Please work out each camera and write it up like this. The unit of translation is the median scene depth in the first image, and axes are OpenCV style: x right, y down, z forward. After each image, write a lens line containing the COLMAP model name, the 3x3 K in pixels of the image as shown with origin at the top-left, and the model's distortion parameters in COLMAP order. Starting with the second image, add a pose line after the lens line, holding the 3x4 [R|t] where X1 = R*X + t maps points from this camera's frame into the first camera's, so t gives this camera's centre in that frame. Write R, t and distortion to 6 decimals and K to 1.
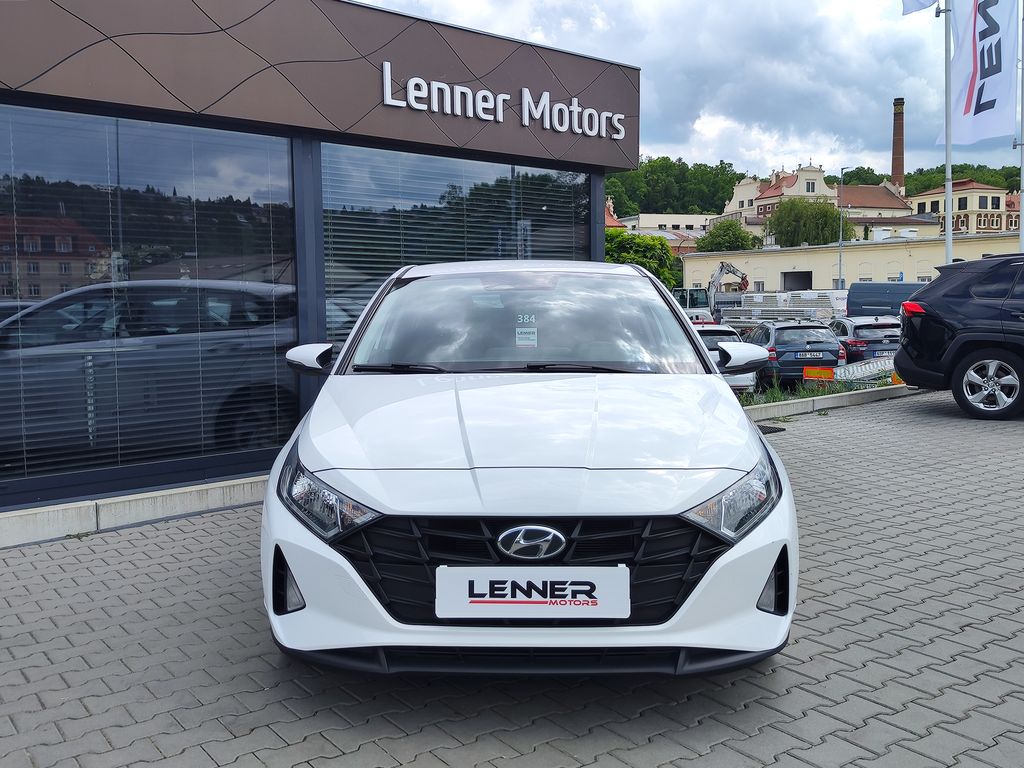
lens RADIAL K [[1031.4, 0, 498.9], [0, 1031.4, 385.1], [0, 0, 1]] dist [0.180044, -0.439392]
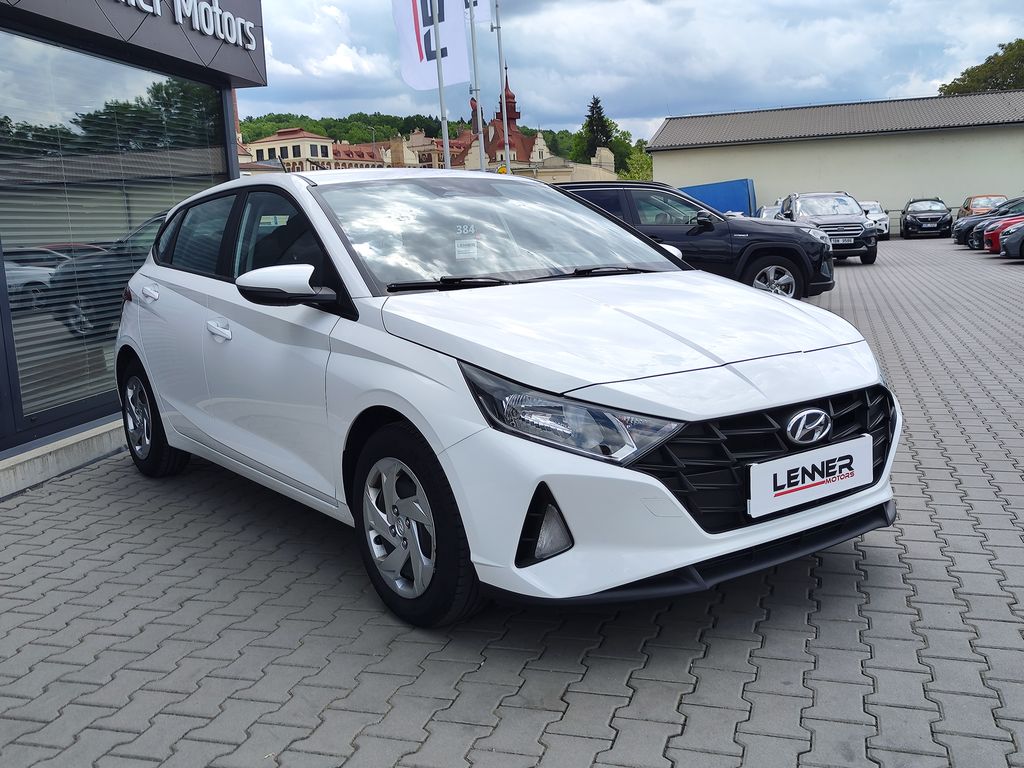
lens RADIAL K [[1031.4, 0, 498.9], [0, 1031.4, 385.1], [0, 0, 1]] dist [0.180044, -0.439392]
pose [[0.778682, -0.120435, 0.615751, -0.745827], [0.092595, 0.992717, 0.077070, 0.006241], [-0.620549, -0.002998, 0.784162, 0.360067]]
